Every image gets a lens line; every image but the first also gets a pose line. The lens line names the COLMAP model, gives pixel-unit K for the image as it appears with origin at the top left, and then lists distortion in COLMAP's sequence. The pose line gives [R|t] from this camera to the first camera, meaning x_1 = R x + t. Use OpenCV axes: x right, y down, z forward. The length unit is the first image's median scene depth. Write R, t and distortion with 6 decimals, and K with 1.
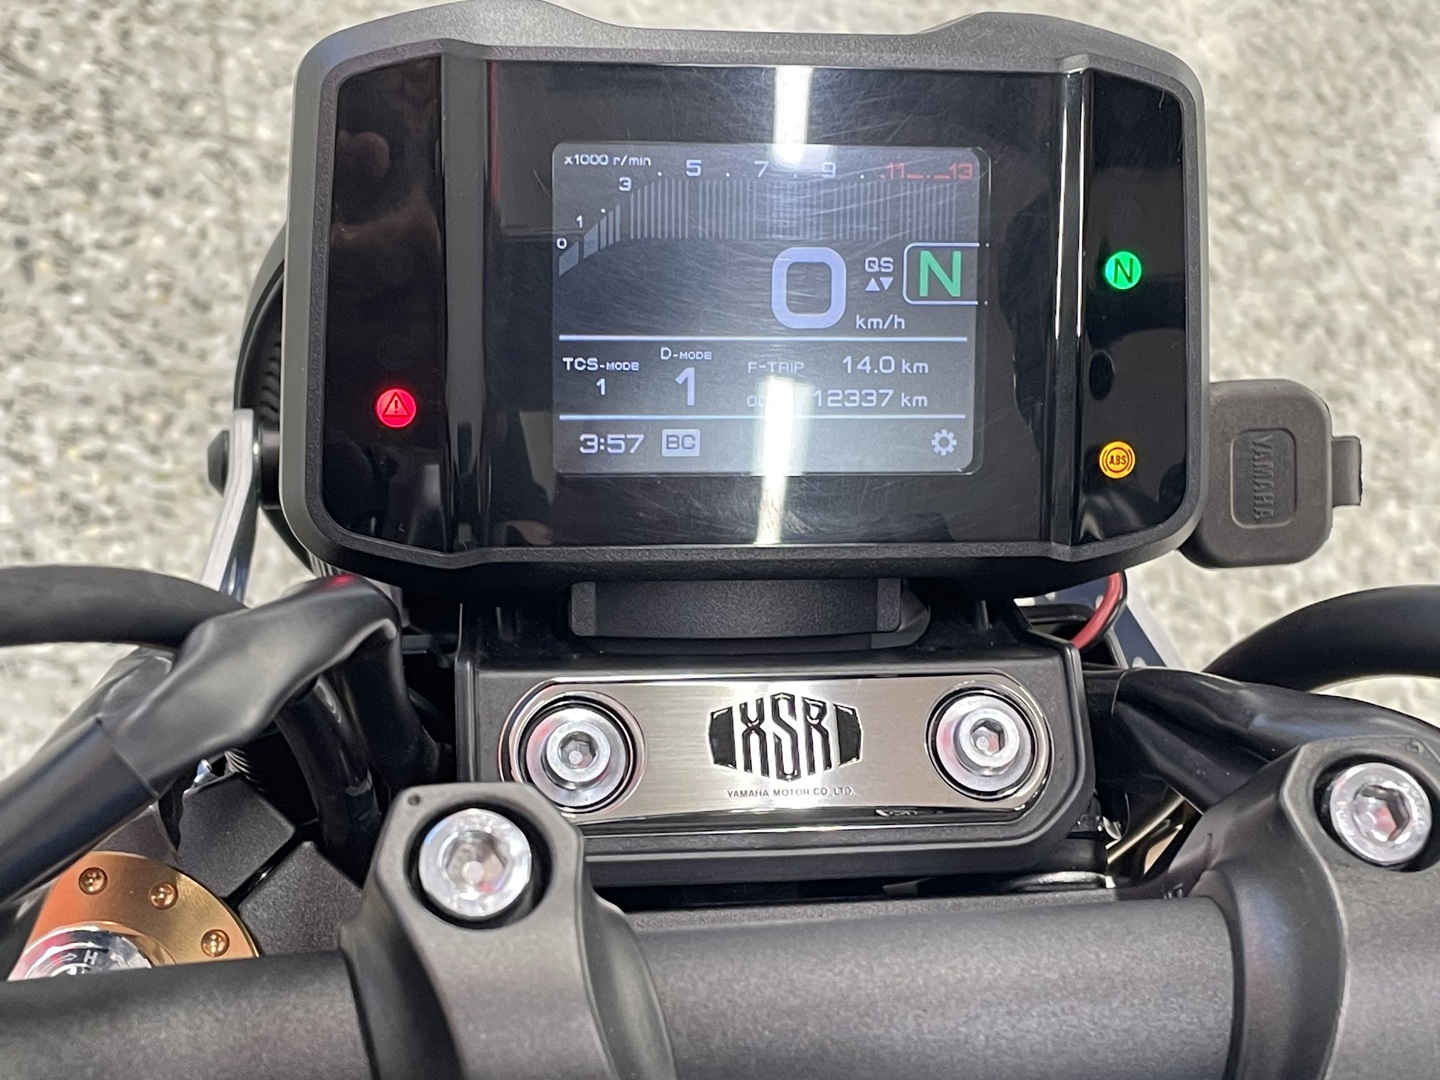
lens RADIAL K [[2349.1, 0, 720.0], [0, 2349.1, 540.0], [0, 0, 1]] dist [0.205101, -1.210637]
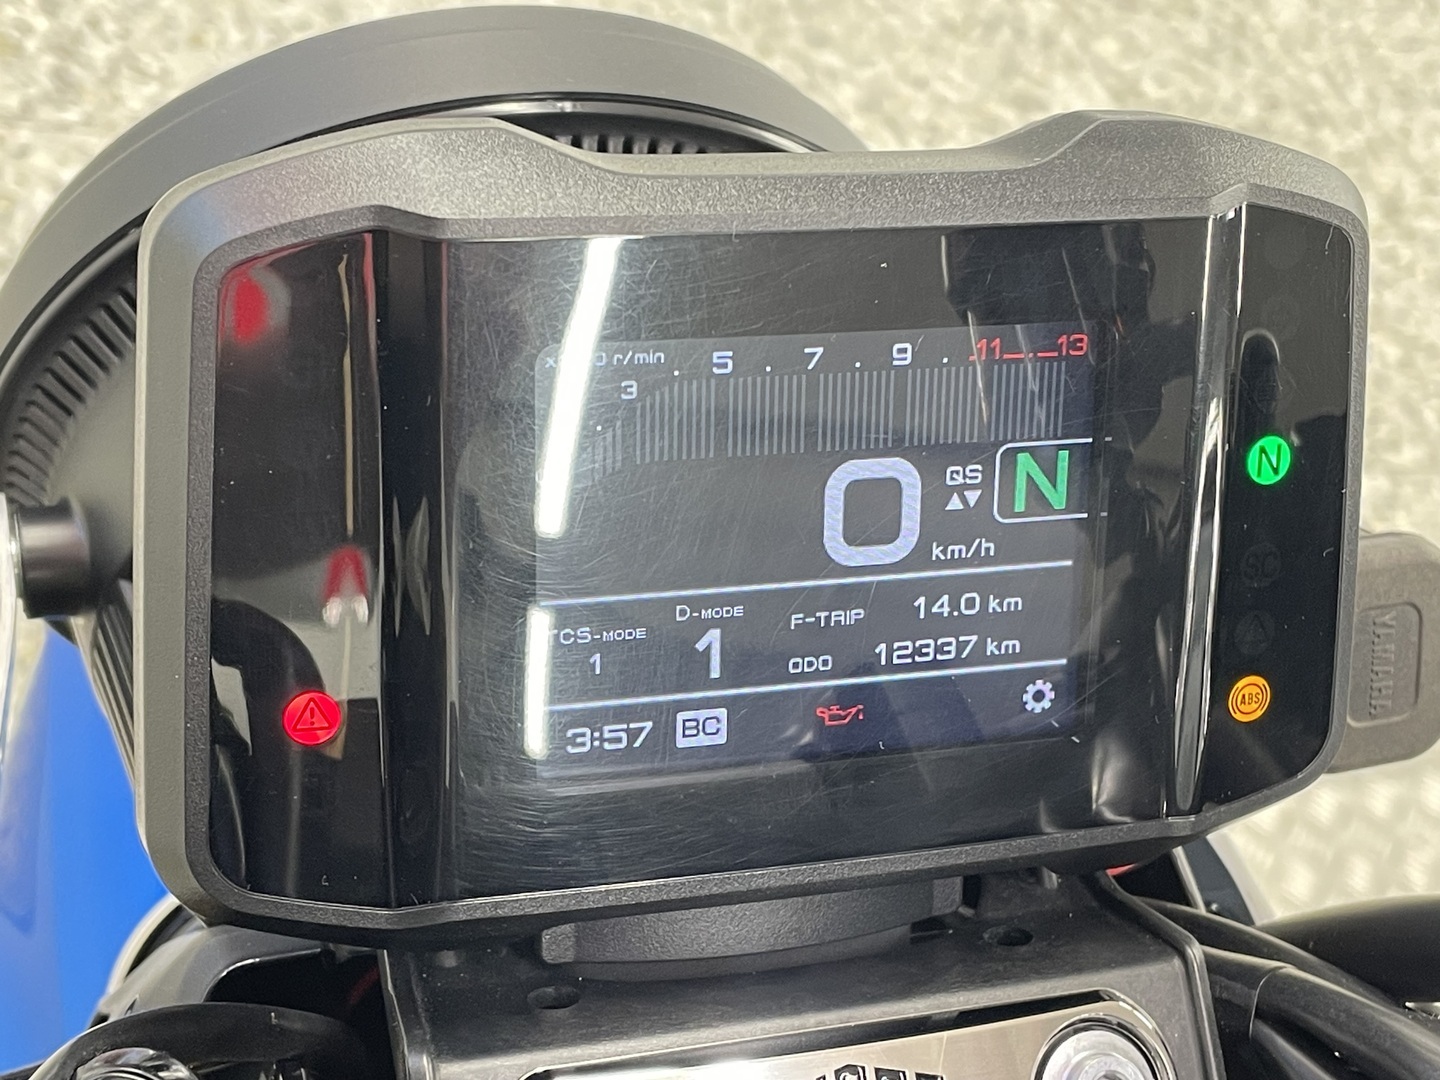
lens RADIAL K [[2349.1, 0, 720.0], [0, 2349.1, 540.0], [0, 0, 1]] dist [0.205101, -1.210637]
pose [[0.986765, -0.035260, 0.158276, -0.123491], [0.010065, 0.987508, 0.157244, -0.211944], [-0.161843, -0.153570, 0.974794, 0.294153]]
